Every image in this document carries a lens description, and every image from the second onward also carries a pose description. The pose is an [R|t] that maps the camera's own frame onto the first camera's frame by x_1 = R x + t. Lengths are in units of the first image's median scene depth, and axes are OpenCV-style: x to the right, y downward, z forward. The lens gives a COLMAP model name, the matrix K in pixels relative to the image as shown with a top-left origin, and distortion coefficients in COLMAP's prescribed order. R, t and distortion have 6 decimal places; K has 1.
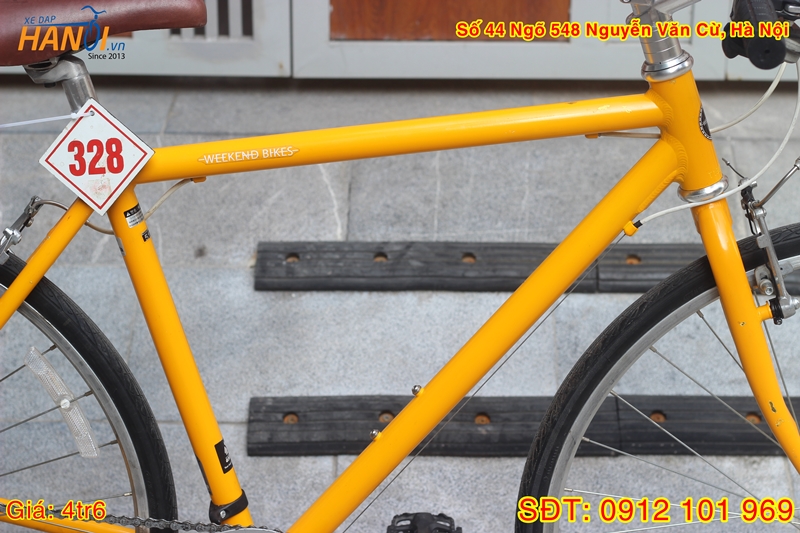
lens RADIAL K [[1952.4, 0, 401.7], [0, 1952.4, 266.5], [0, 0, 1]] dist [-0.103442, 0.000000]
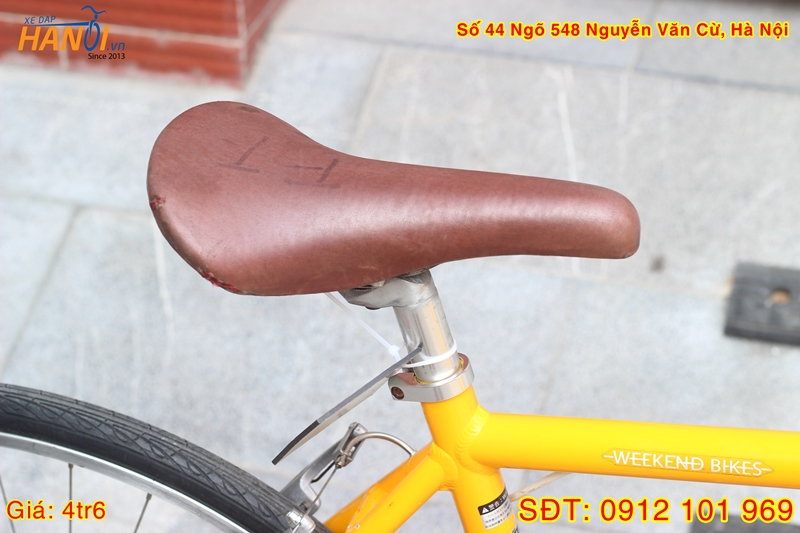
lens RADIAL K [[1952.4, 0, 397.1], [0, 1952.4, 264.0], [0, 0, 1]] dist [-0.103442, 0.000000]
pose [[0.960279, 0.132033, -0.245827, -0.025193], [-0.083018, 0.976261, 0.200055, -0.225192], [0.266405, -0.171701, 0.948445, 0.418374]]
